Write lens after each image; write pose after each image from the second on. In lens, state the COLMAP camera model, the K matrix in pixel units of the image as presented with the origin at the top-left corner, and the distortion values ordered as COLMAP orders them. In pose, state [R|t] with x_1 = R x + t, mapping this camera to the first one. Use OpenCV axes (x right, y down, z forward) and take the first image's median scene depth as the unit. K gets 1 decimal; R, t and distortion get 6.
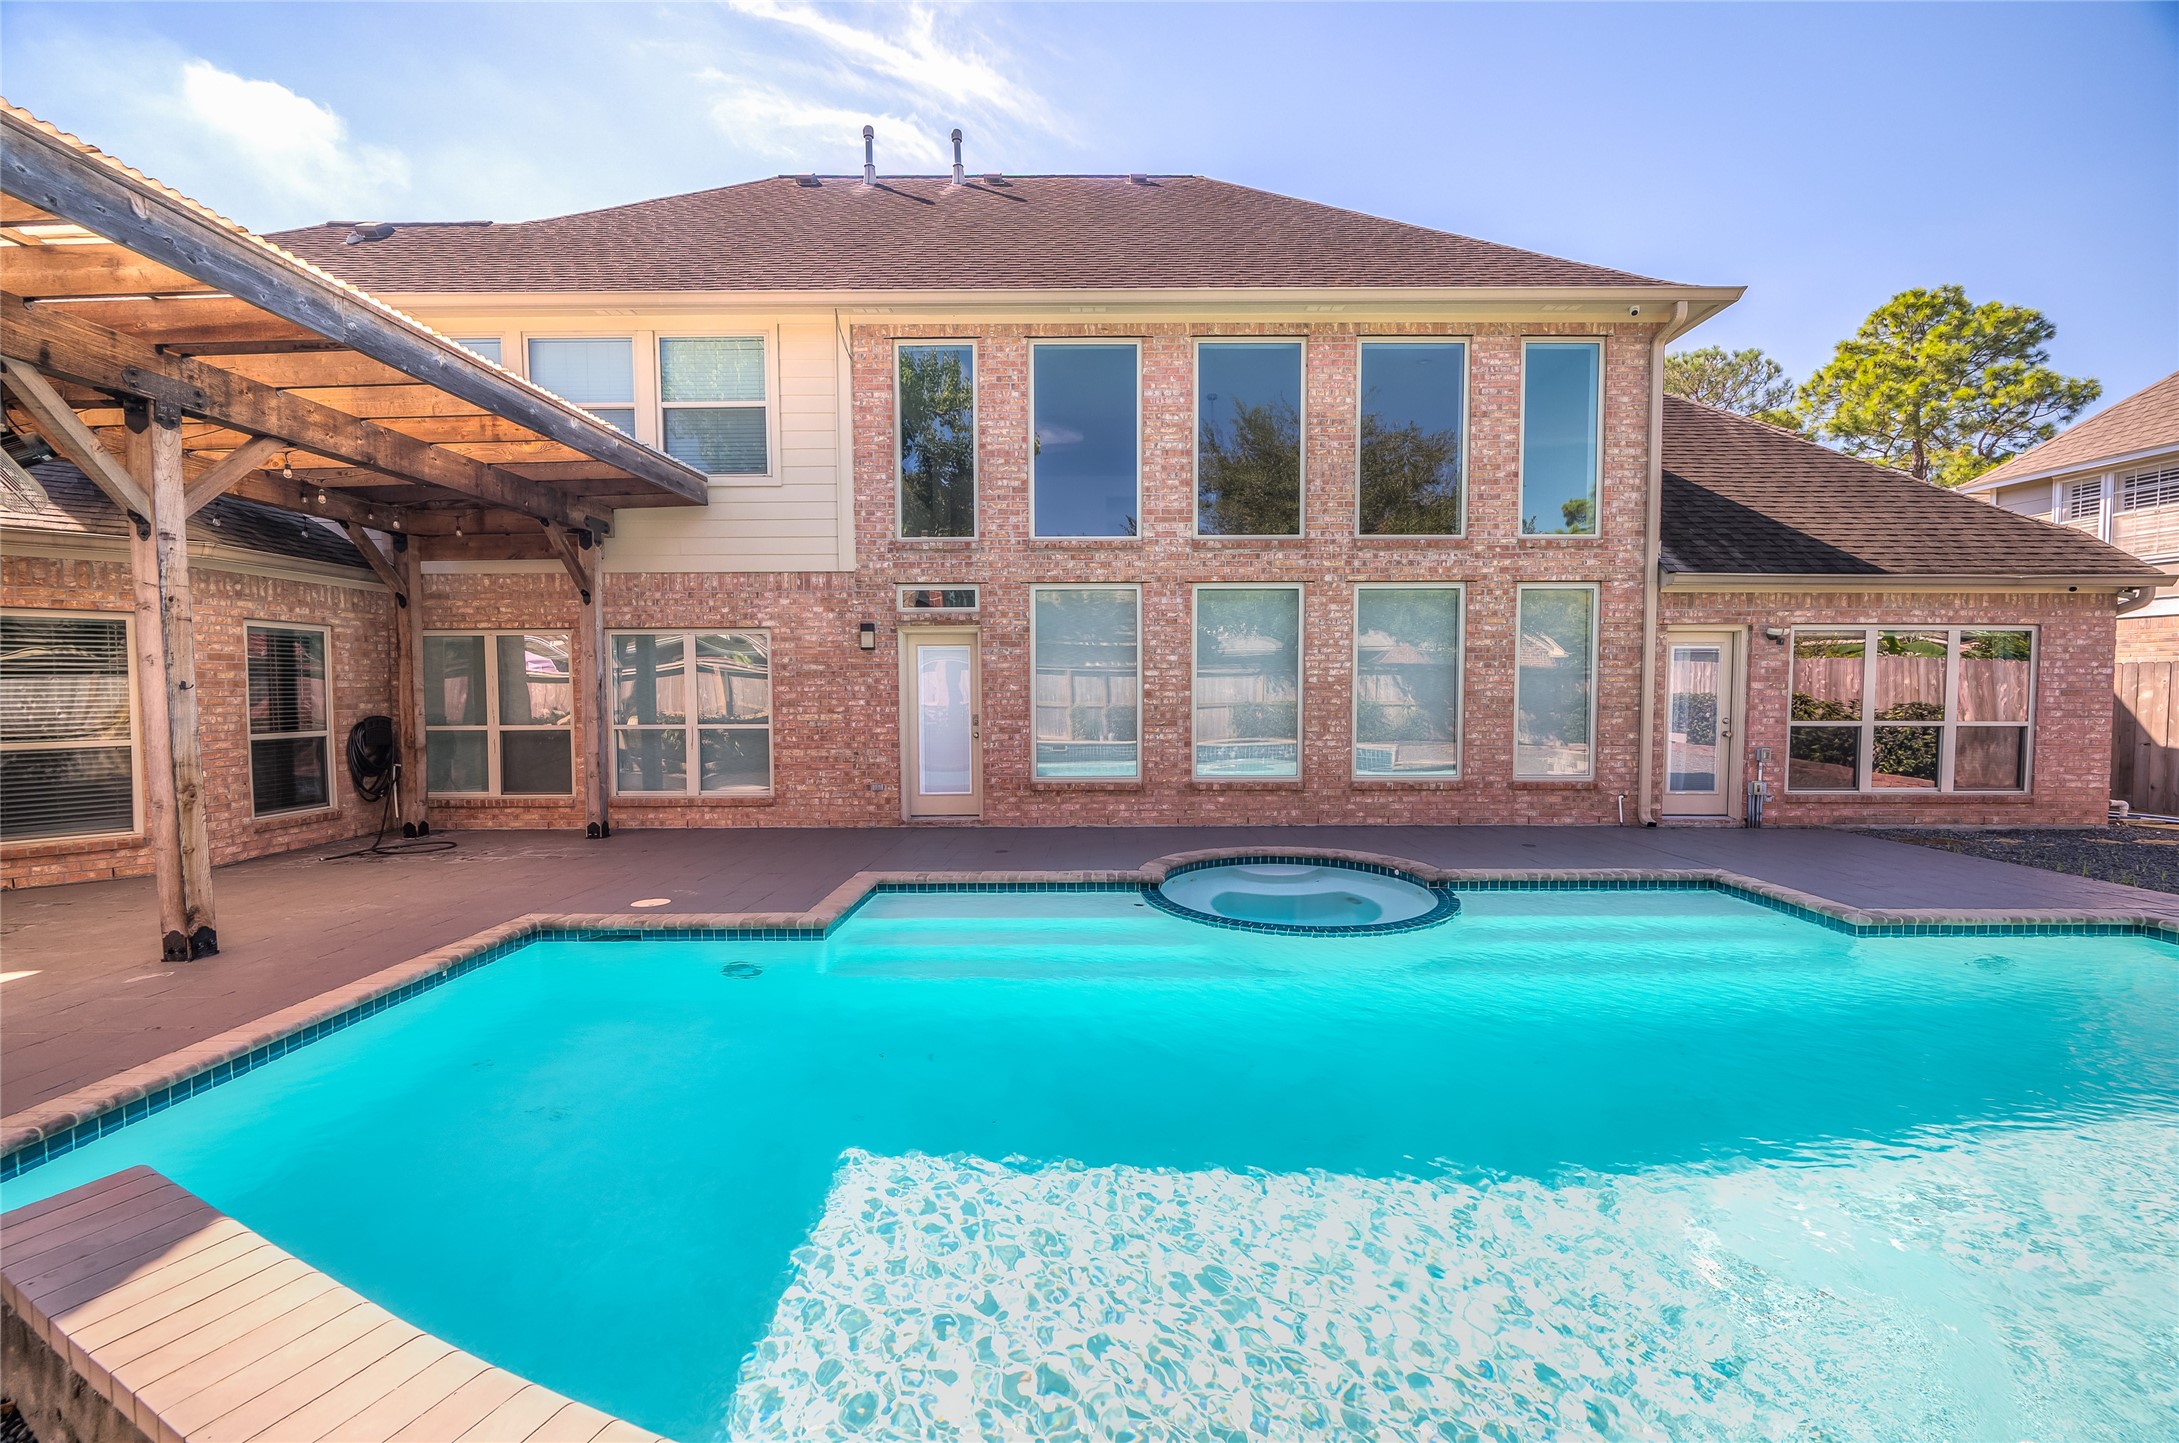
lens RADIAL K [[867.7, 0, 1102.2], [0, 867.7, 719.7], [0, 0, 1]] dist [-0.002474, -0.000466]
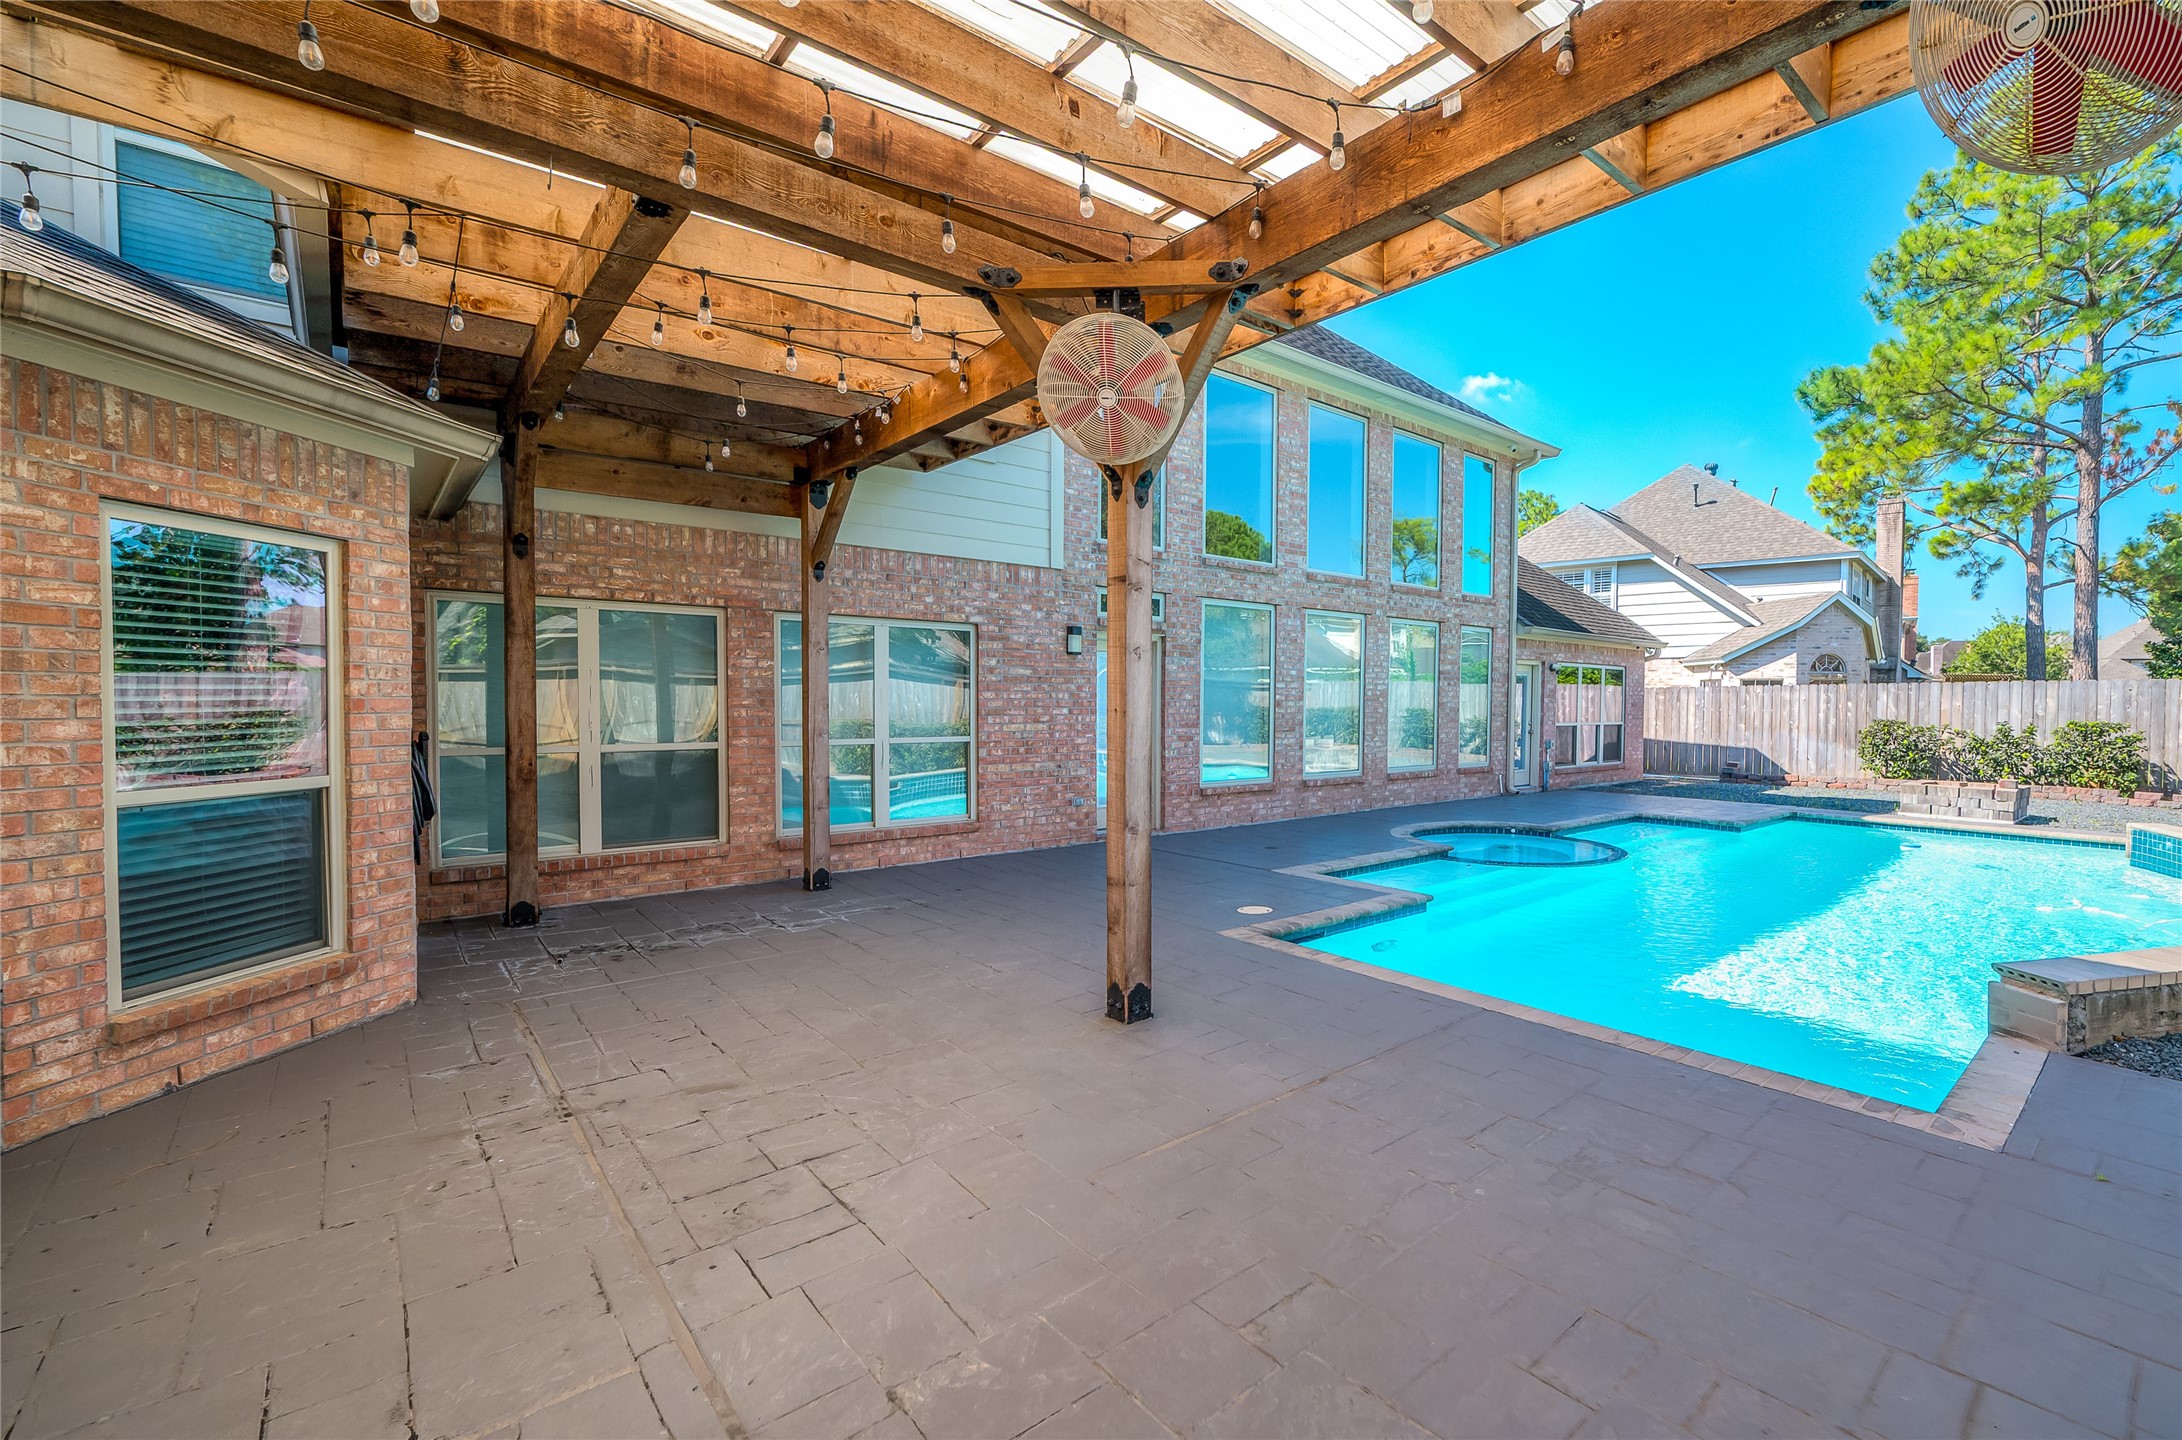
lens RADIAL K [[961.4, 0, 1191.0], [0, 961.4, 726.7], [0, 0, 1]] dist [0.000063, -0.004054]
pose [[0.736635, -0.010379, 0.676211, -0.879801], [0.018123, 0.999826, -0.004396, 0.003894], [-0.676048, 0.015493, 0.736695, 0.155451]]
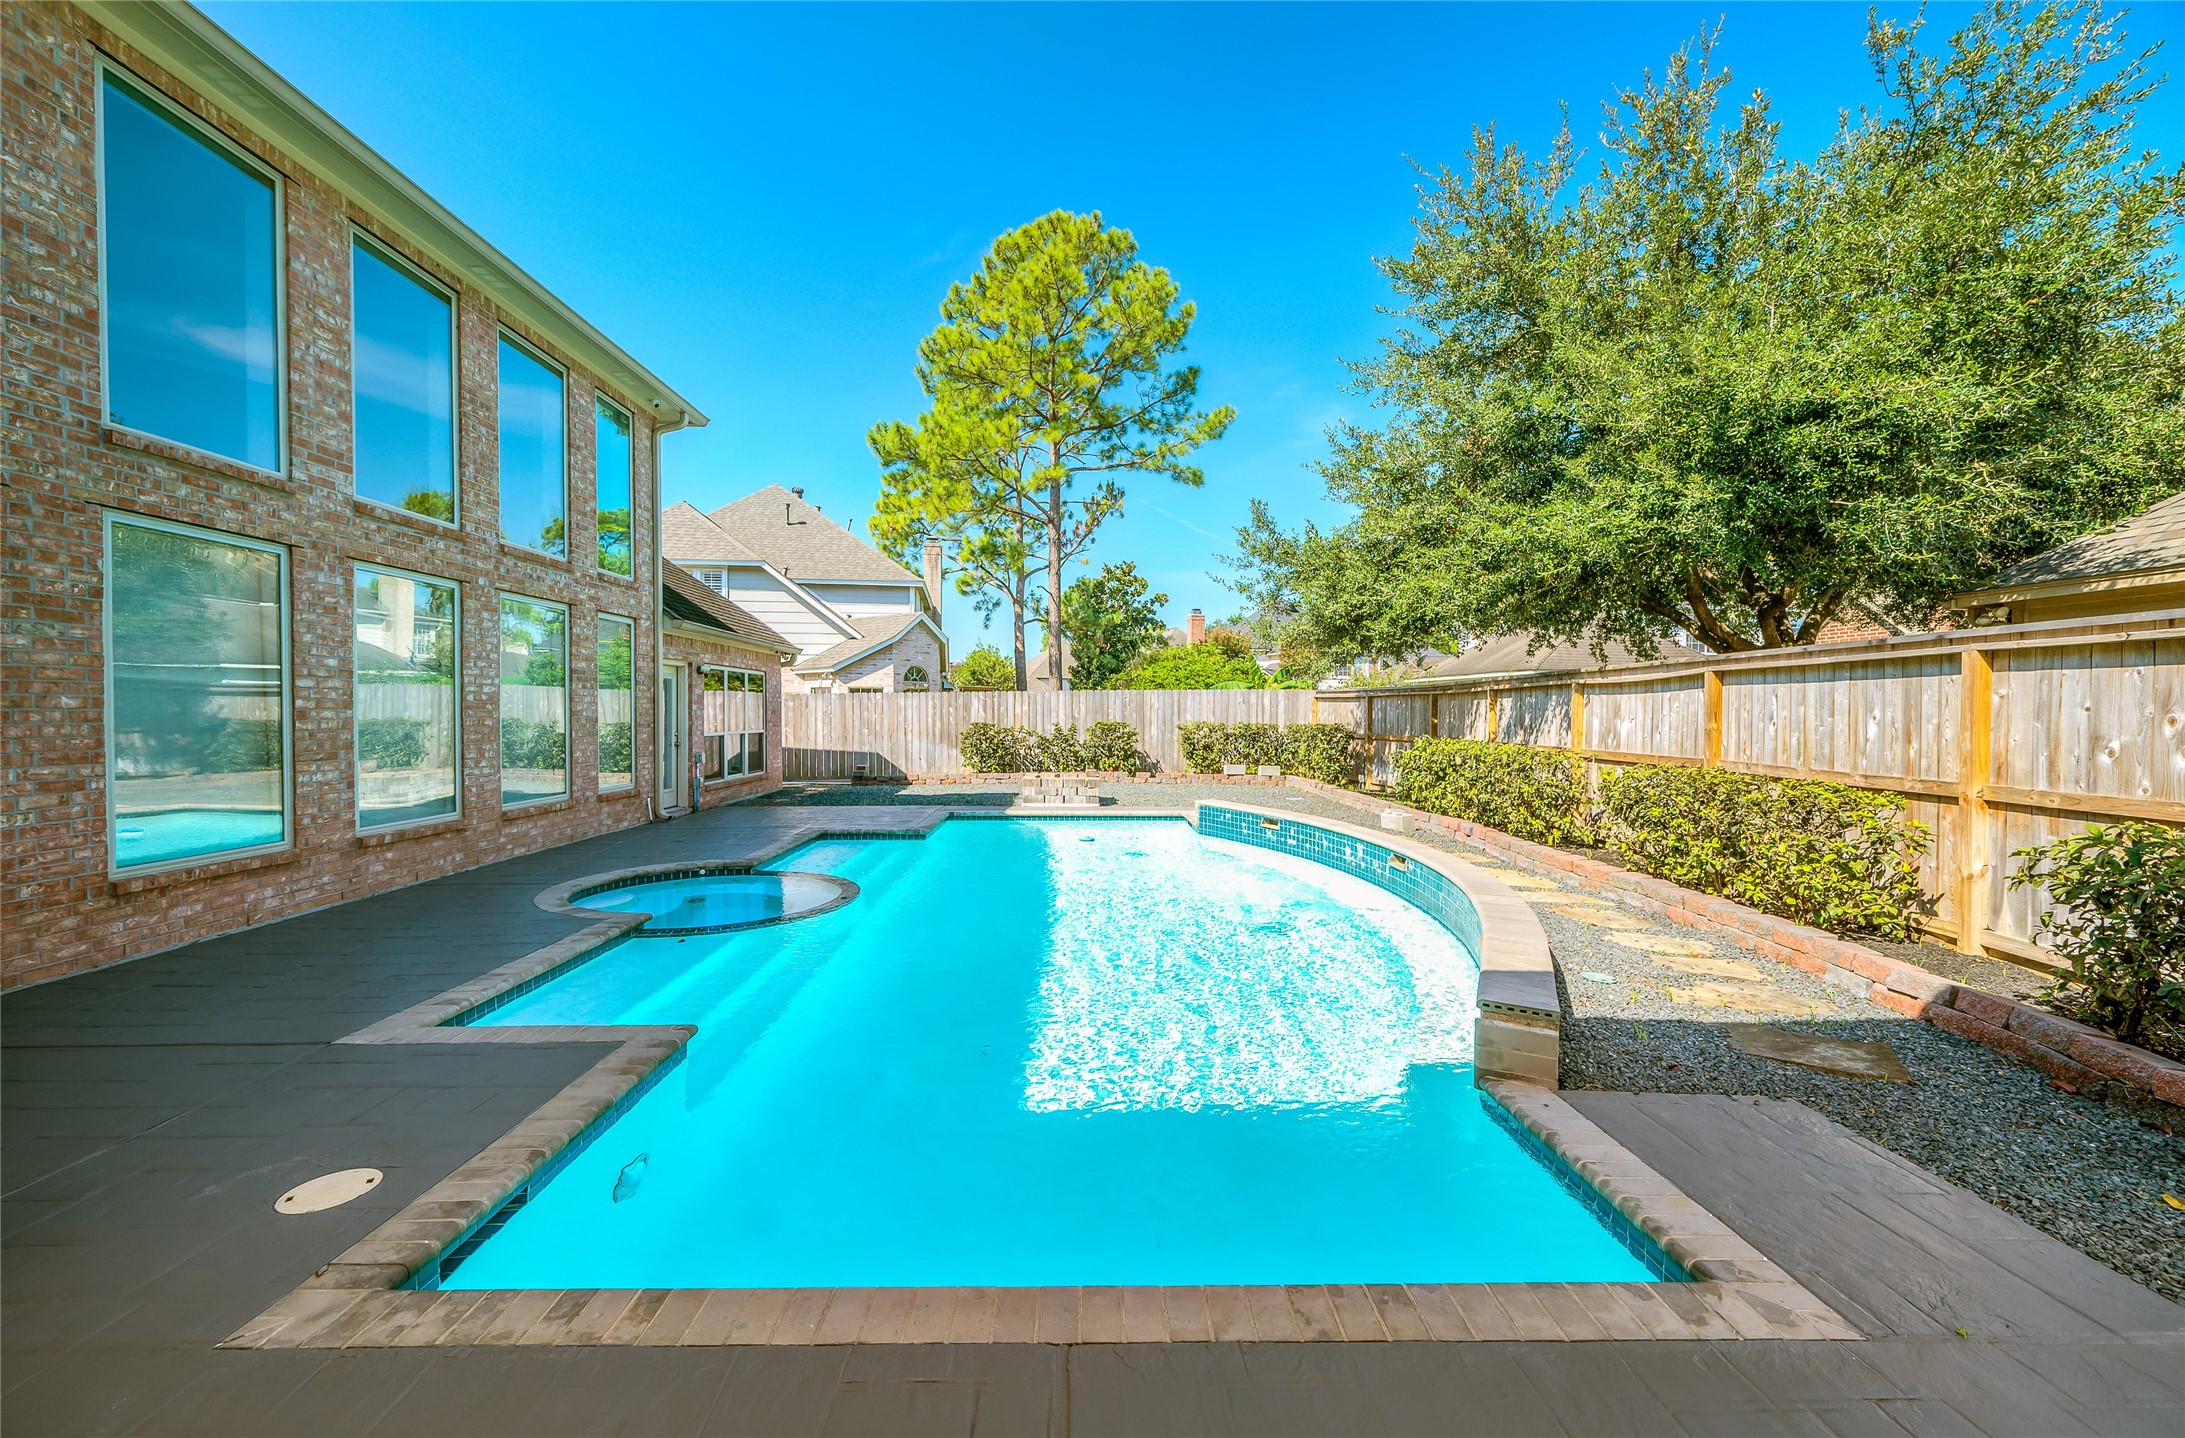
lens RADIAL K [[884.5, 0, 1094.8], [0, 884.5, 728.6], [0, 0, 1]] dist [-0.001991, 0.000219]
pose [[-0.034432, -0.017231, 0.999259, -0.646538], [0.040522, 0.999005, 0.018623, -0.006711], [-0.998585, 0.041133, -0.033699, 0.416416]]
